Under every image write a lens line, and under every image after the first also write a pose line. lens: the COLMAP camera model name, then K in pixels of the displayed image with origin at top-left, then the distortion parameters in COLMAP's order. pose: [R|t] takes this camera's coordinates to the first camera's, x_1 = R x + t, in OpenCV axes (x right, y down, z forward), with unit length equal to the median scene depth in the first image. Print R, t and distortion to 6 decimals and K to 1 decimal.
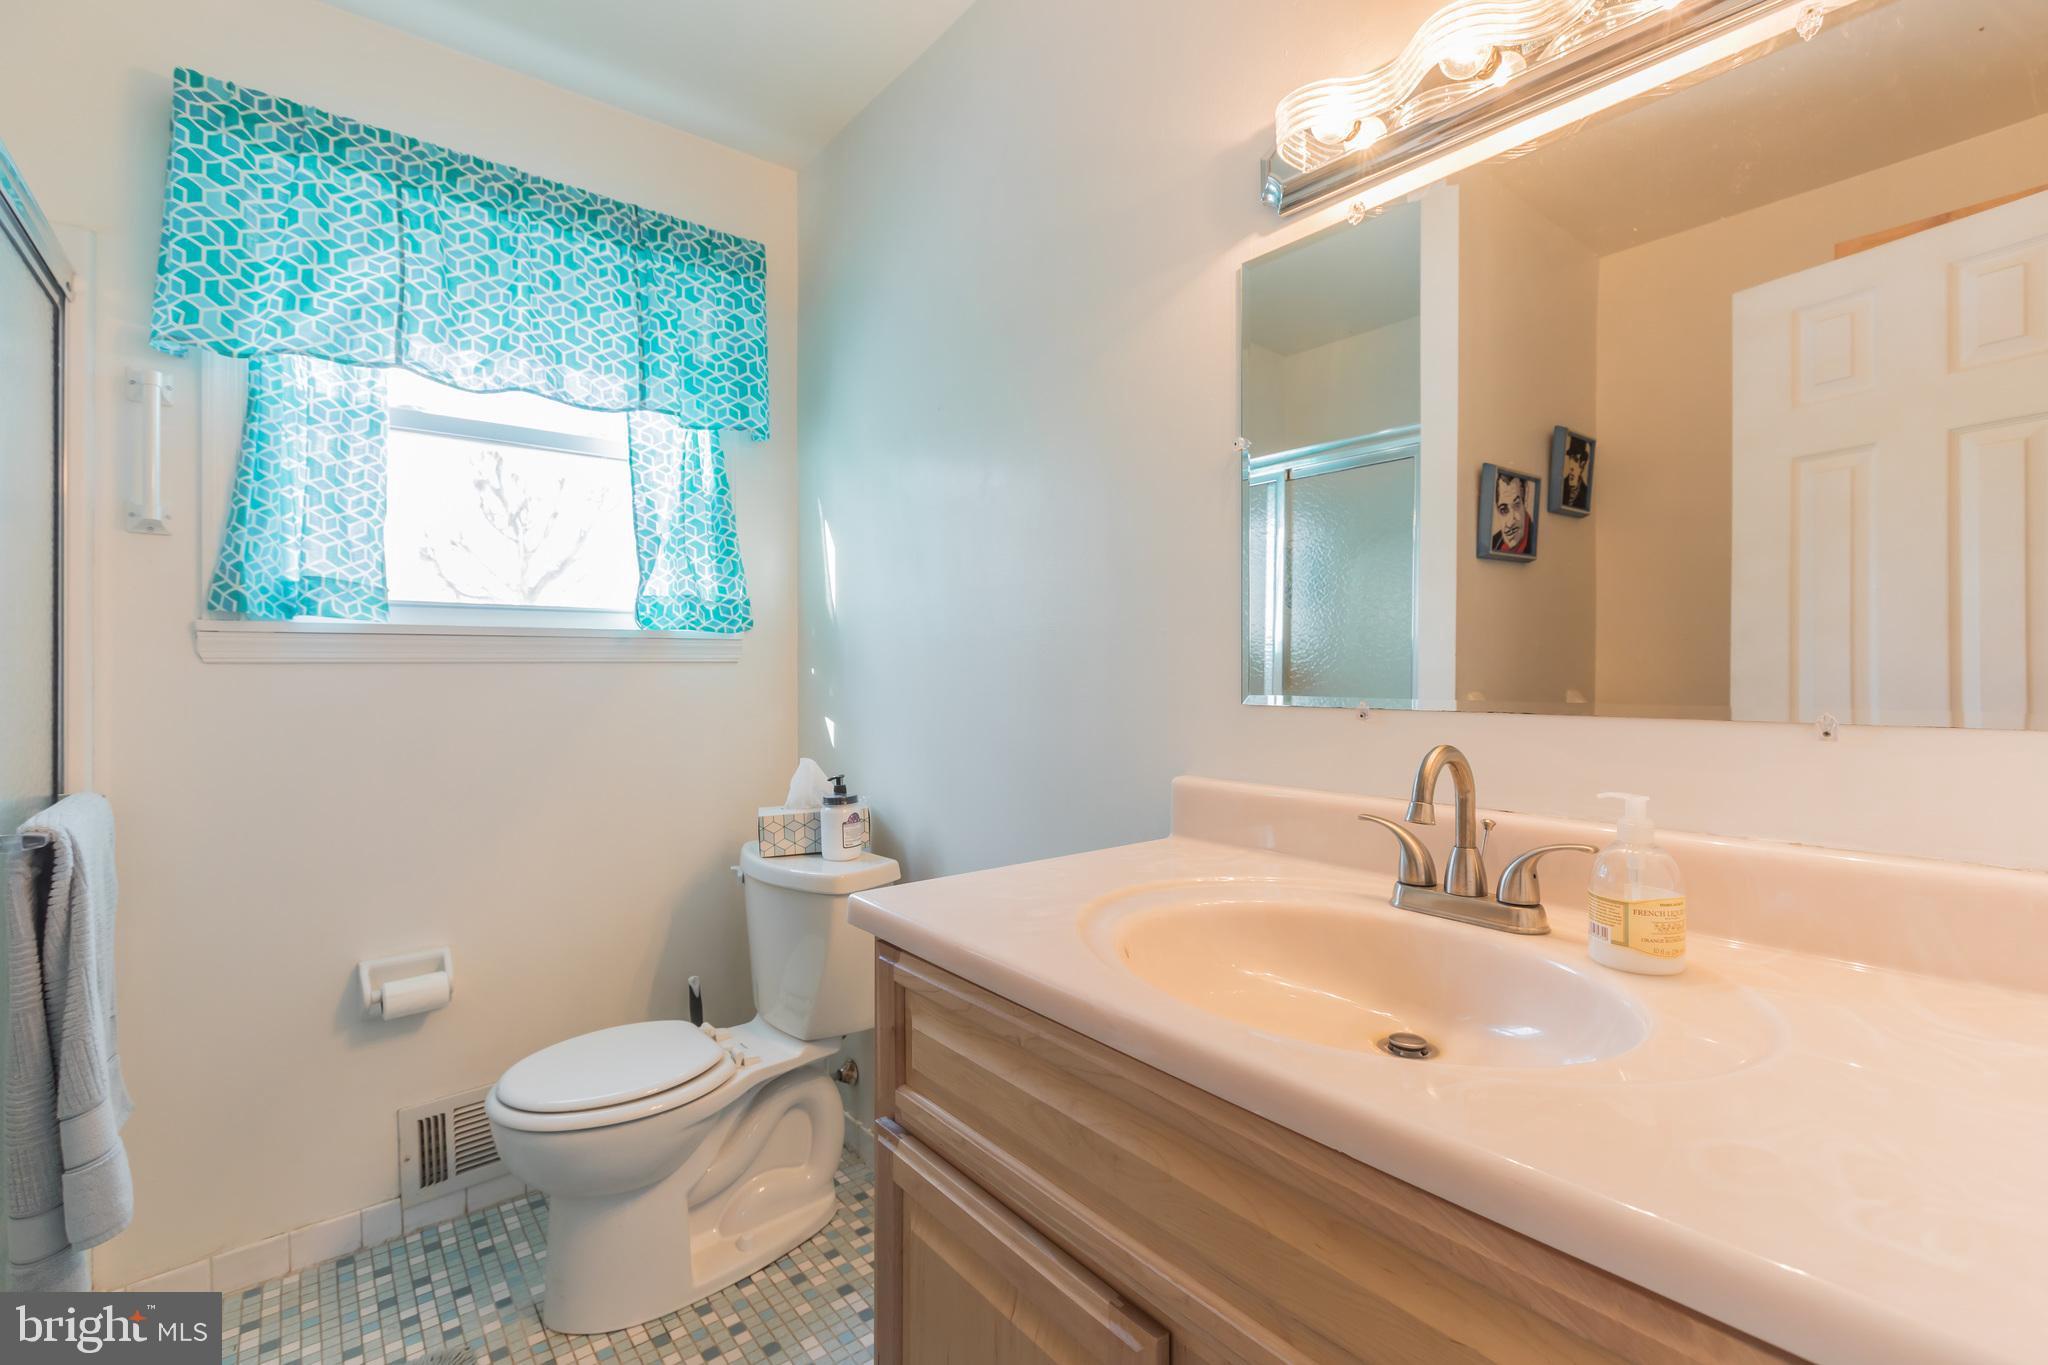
lens RADIAL K [[926.7, 0, 1023.4], [0, 926.7, 676.0], [0, 0, 1]] dist [0.002449, -0.004629]
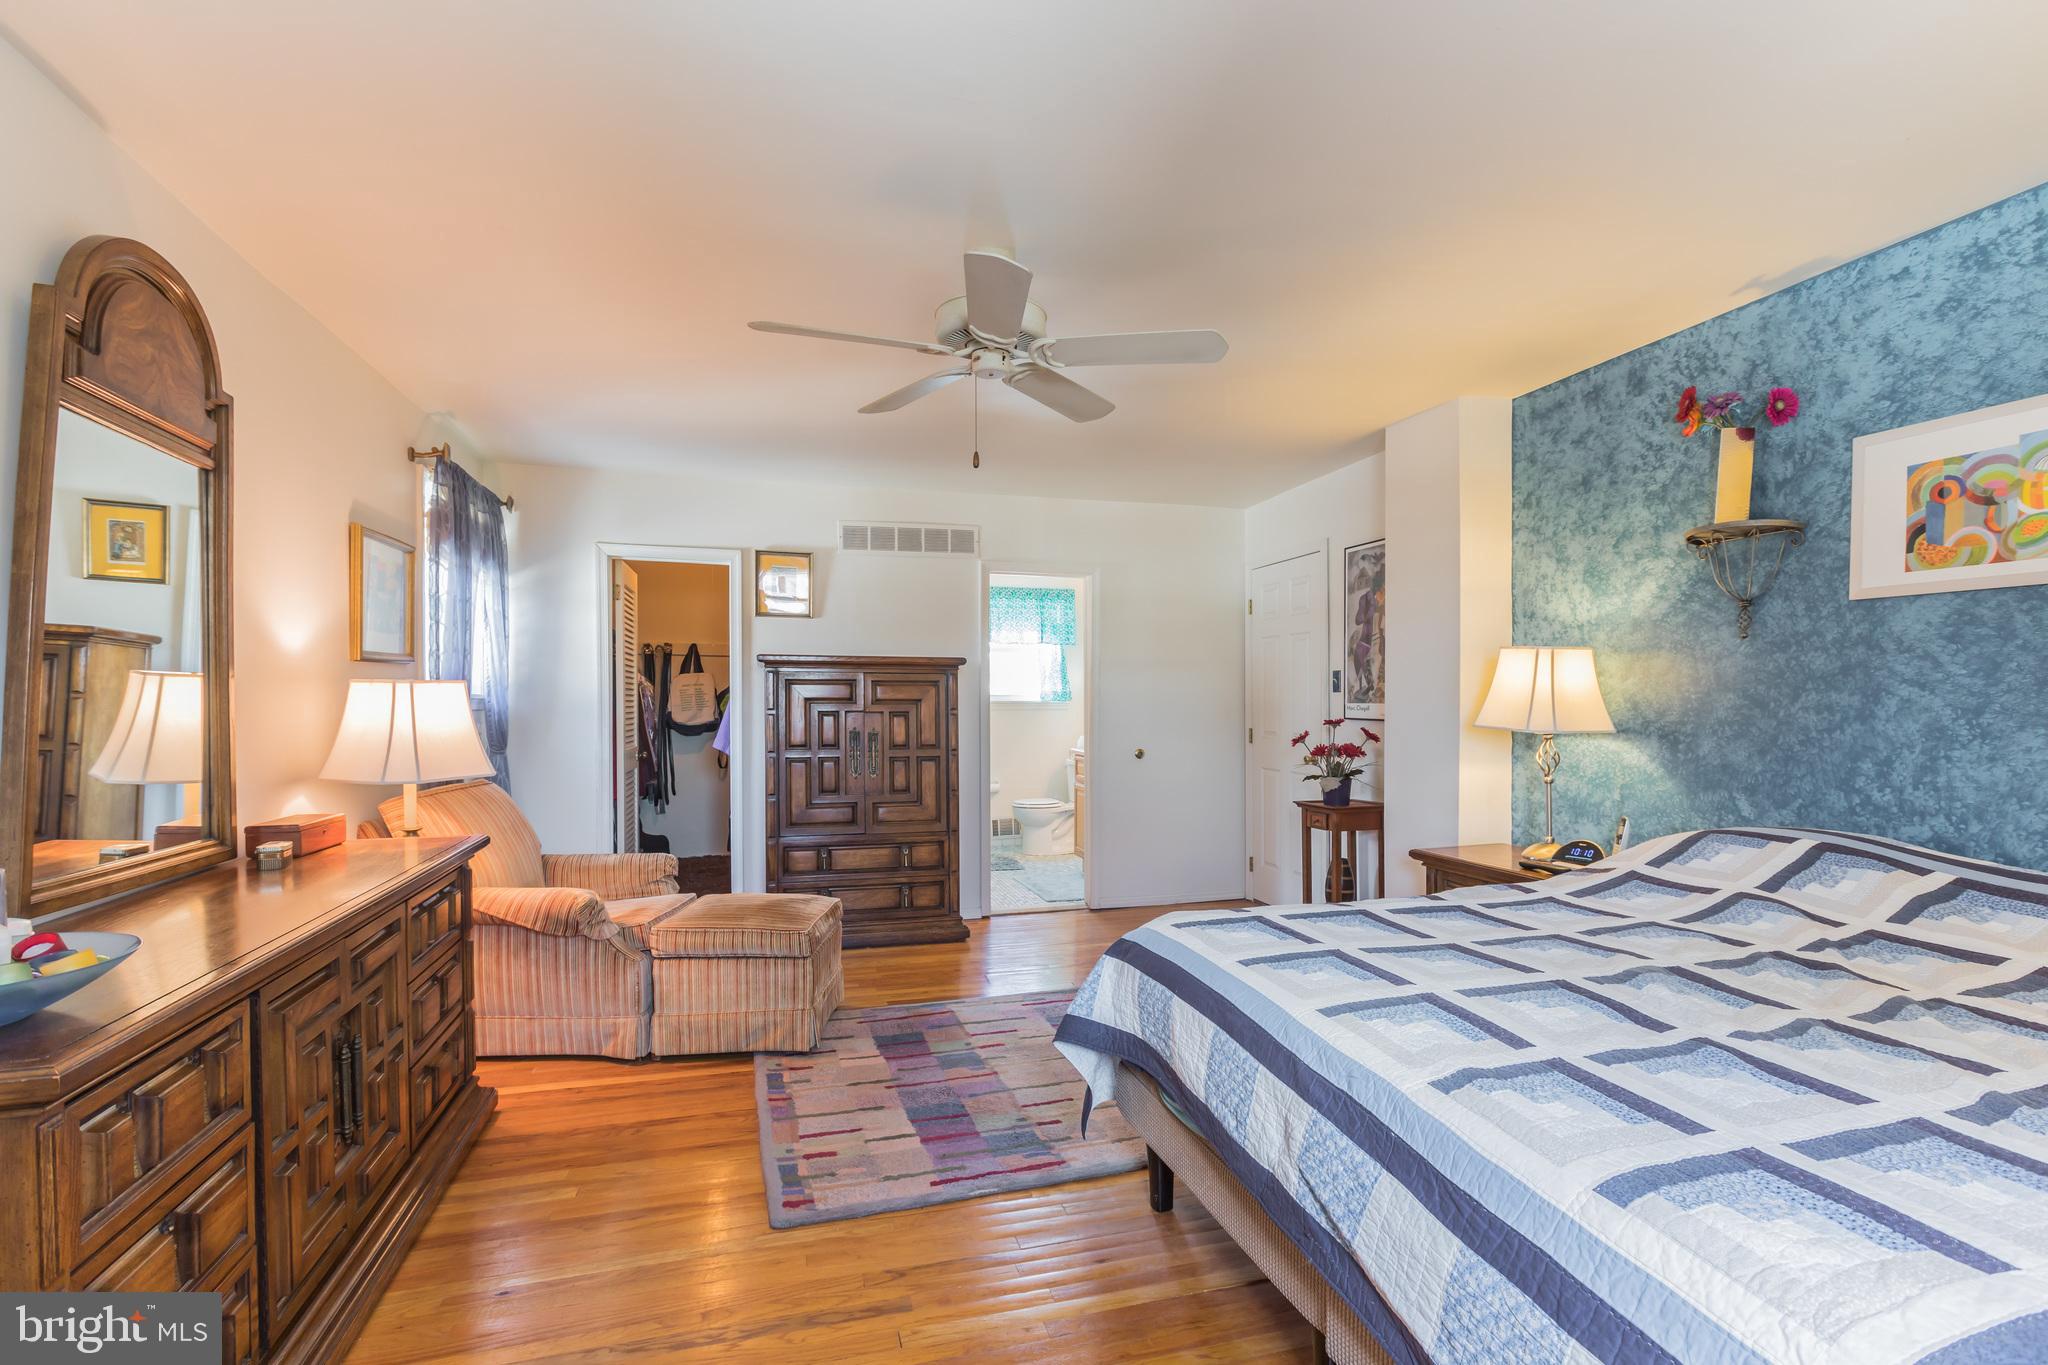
lens RADIAL K [[926.7, 0, 1022.3], [0, 926.7, 695.2], [0, 0, 1]] dist [0.002449, -0.004629]
pose [[0.928149, -0.005969, -0.372161, 0.876795], [0.003910, 0.999973, -0.006288, -0.049613], [0.372188, 0.004381, 0.928147, -2.423174]]
